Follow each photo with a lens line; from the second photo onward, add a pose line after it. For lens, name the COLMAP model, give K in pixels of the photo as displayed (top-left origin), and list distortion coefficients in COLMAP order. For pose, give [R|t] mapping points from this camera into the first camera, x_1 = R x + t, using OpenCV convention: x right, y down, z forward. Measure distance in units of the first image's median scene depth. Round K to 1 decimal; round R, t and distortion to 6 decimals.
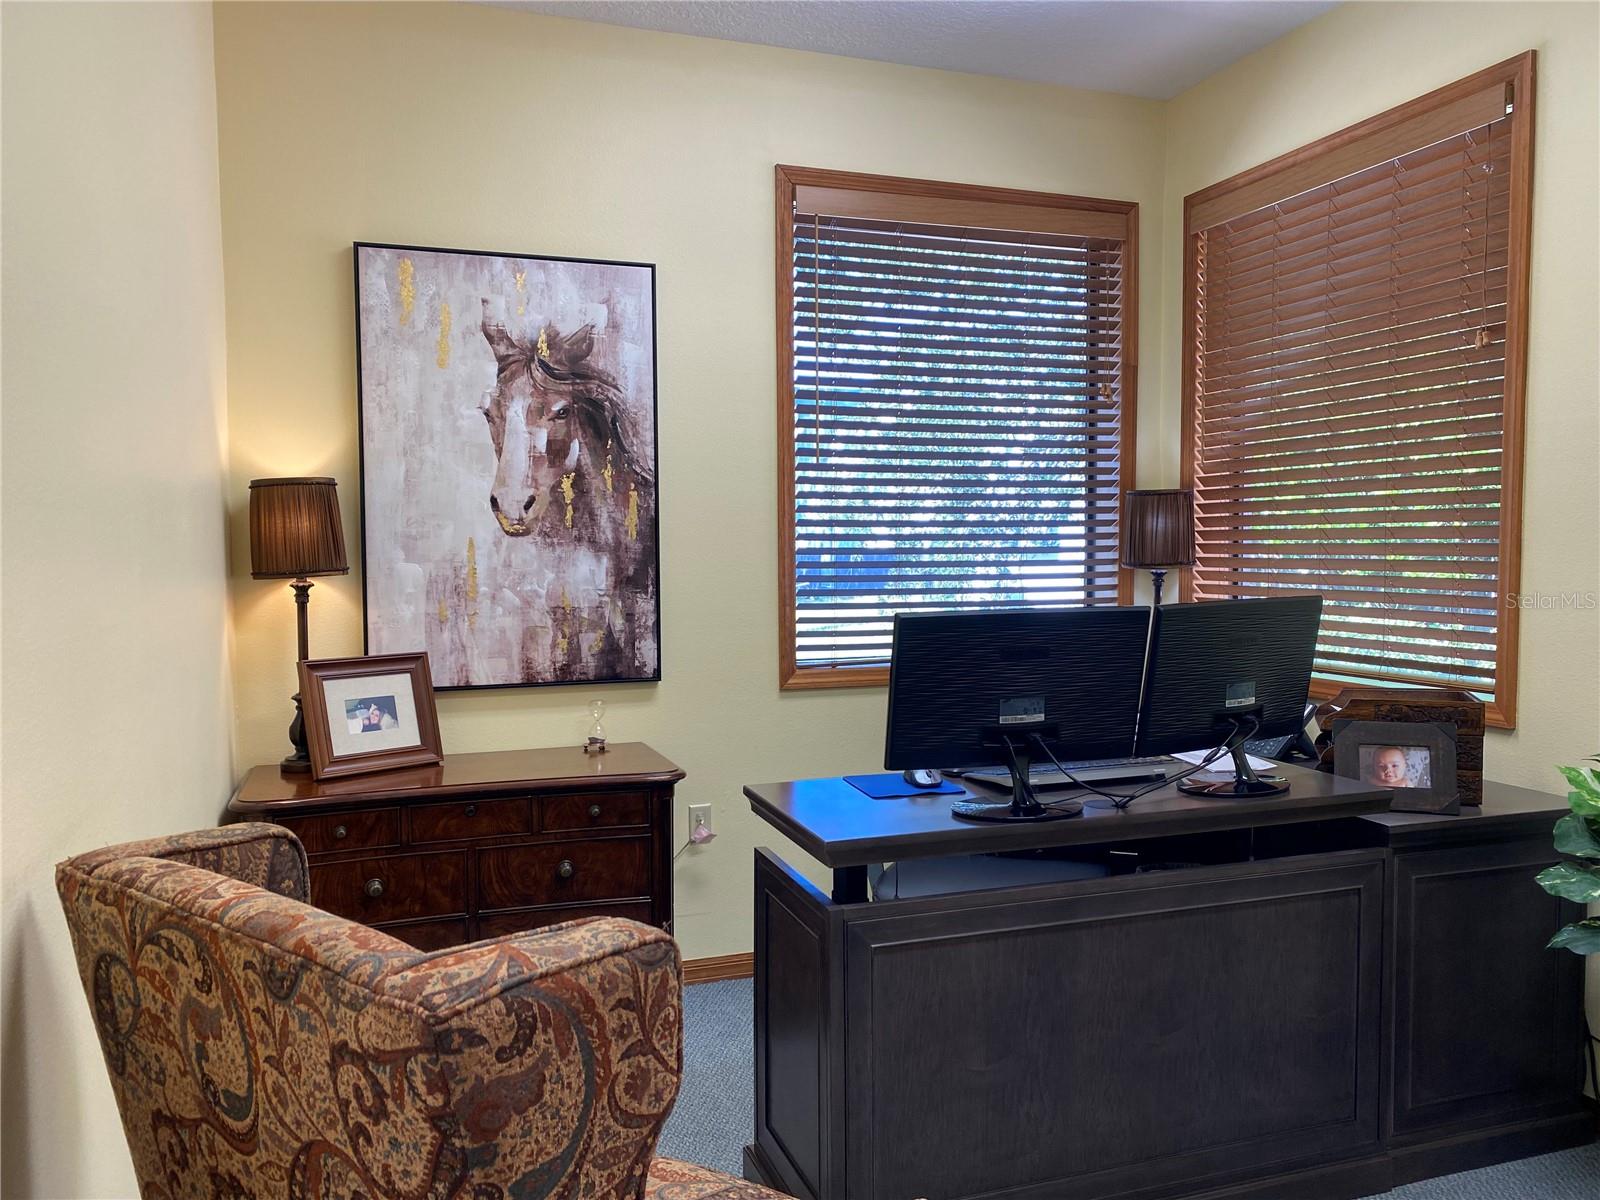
lens RADIAL K [[1218.7, 0, 800.5], [0, 1218.7, 601.0], [0, 0, 1]] dist [0.016543, -0.008477]
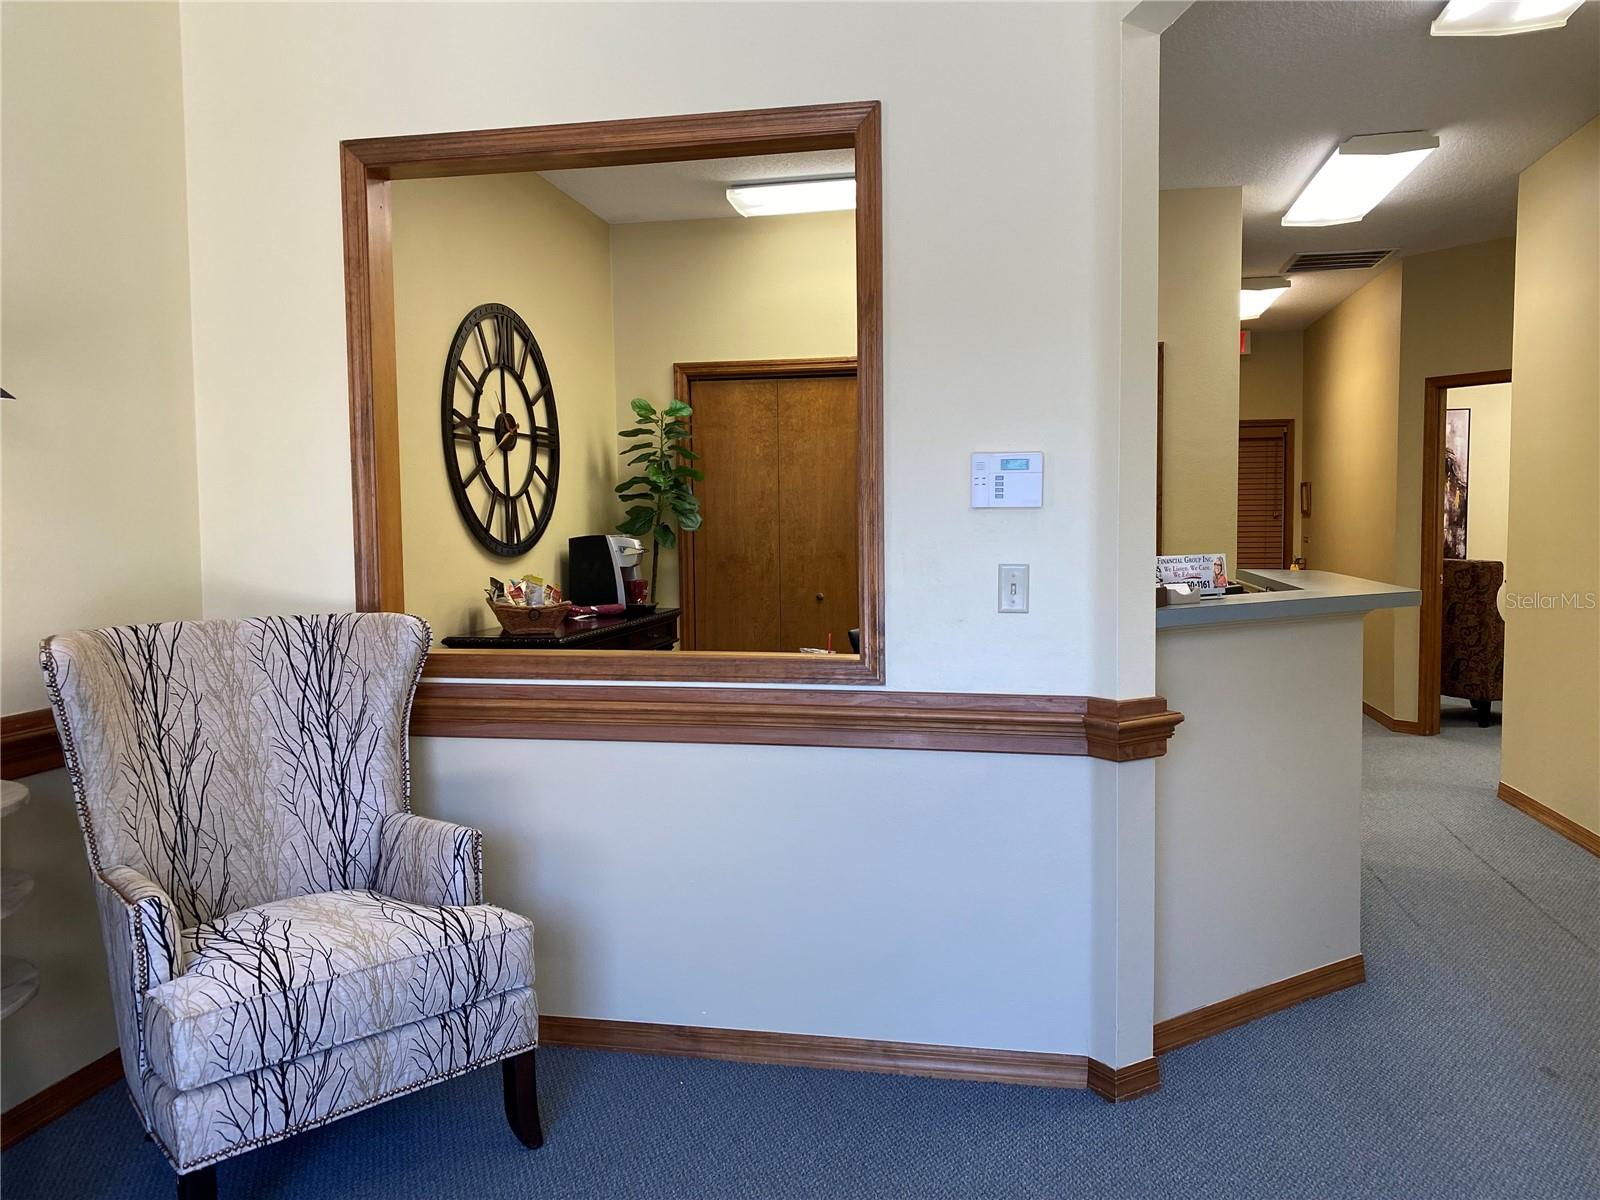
lens RADIAL K [[1218.7, 0, 799.7], [0, 1218.7, 601.3], [0, 0, 1]] dist [0.016543, -0.008477]
pose [[0.858793, 0.029540, -0.511470, 0.007293], [-0.022074, 0.999543, 0.020664, 0.134954], [0.511847, -0.006456, 0.859052, -2.125828]]
